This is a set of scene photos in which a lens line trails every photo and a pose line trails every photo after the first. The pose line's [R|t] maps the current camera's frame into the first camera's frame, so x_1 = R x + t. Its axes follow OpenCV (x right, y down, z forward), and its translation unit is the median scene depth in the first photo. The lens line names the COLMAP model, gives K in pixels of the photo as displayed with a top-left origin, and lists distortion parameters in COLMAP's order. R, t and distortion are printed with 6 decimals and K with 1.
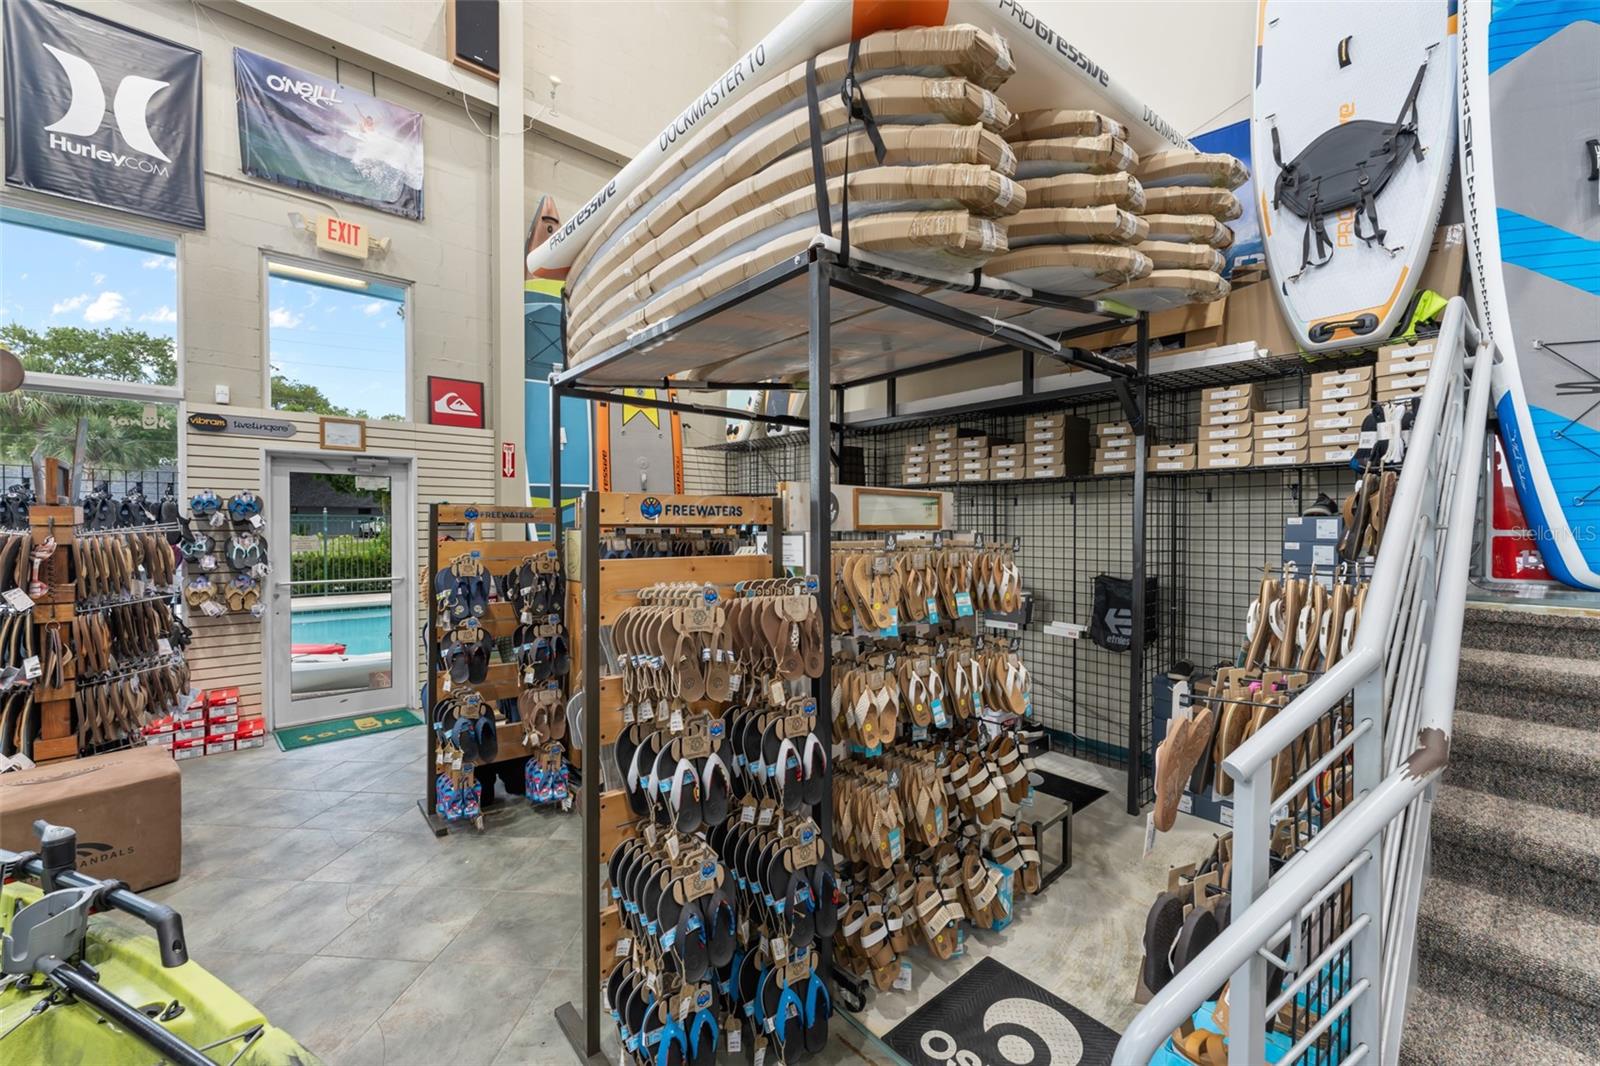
lens RADIAL K [[618.6, 0, 800.0], [0, 618.6, 533.0], [0, 0, 1]] dist [0.000700, 0.000082]
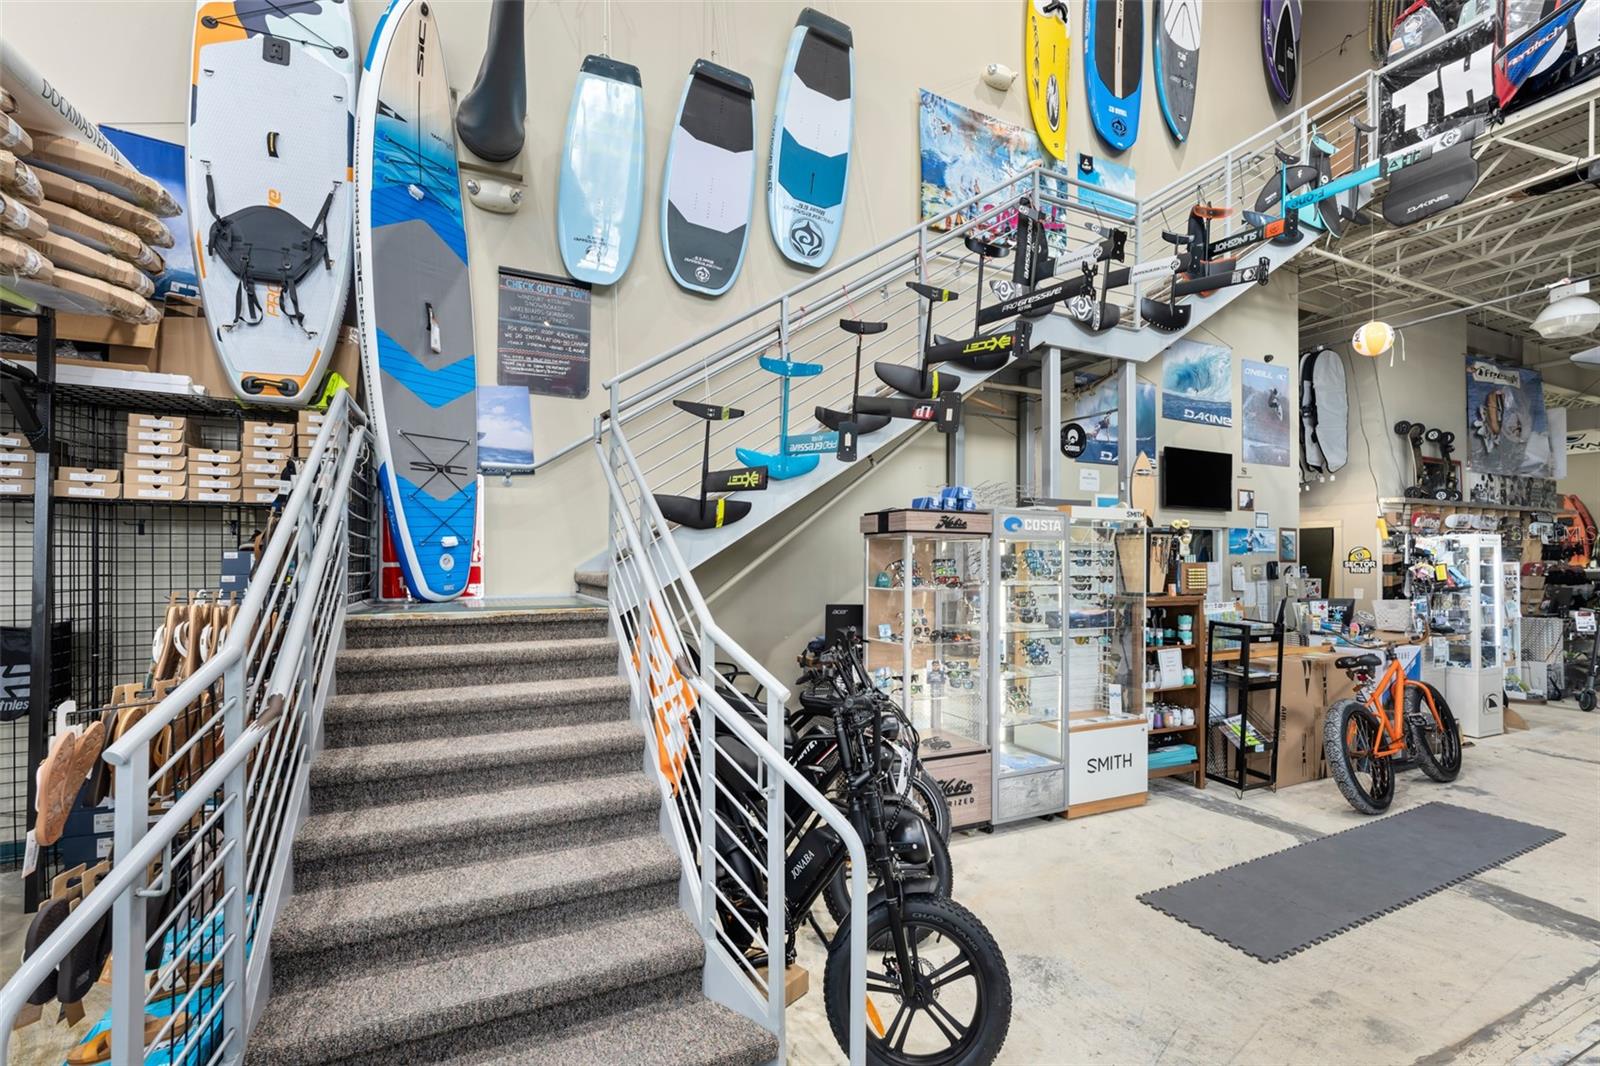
lens RADIAL K [[698.0, 0, 798.3], [0, 698.0, 553.6], [0, 0, 1]] dist [-0.000966, -0.000231]
pose [[0.257138, 0.005899, 0.966357, -0.107147], [0.015885, 0.999820, -0.010330, 0.005490], [-0.966244, 0.018007, 0.256998, -0.250866]]
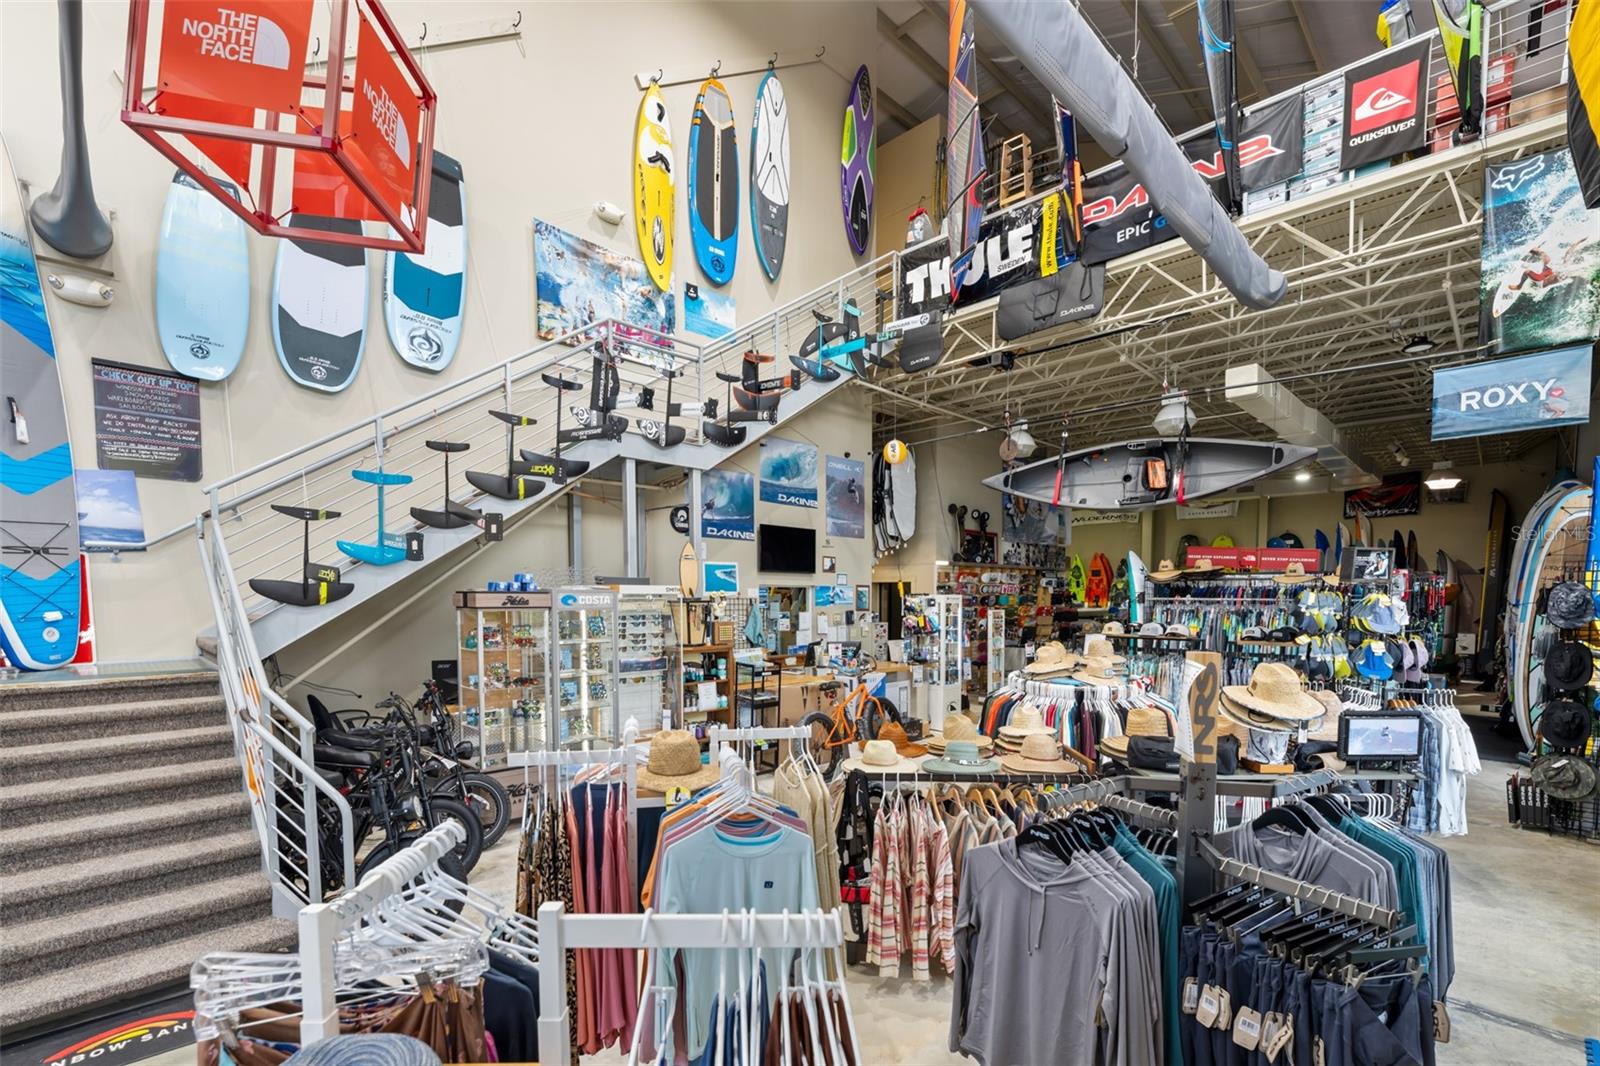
lens RADIAL K [[719.6, 0, 796.3], [0, 719.6, 641.3], [0, 0, 1]] dist [-0.003083, 0.000239]
pose [[-0.070628, -0.072459, 0.994868, -0.615523], [0.016832, 0.997130, 0.073819, -0.072190], [-0.997361, 0.021959, -0.069205, -0.727155]]
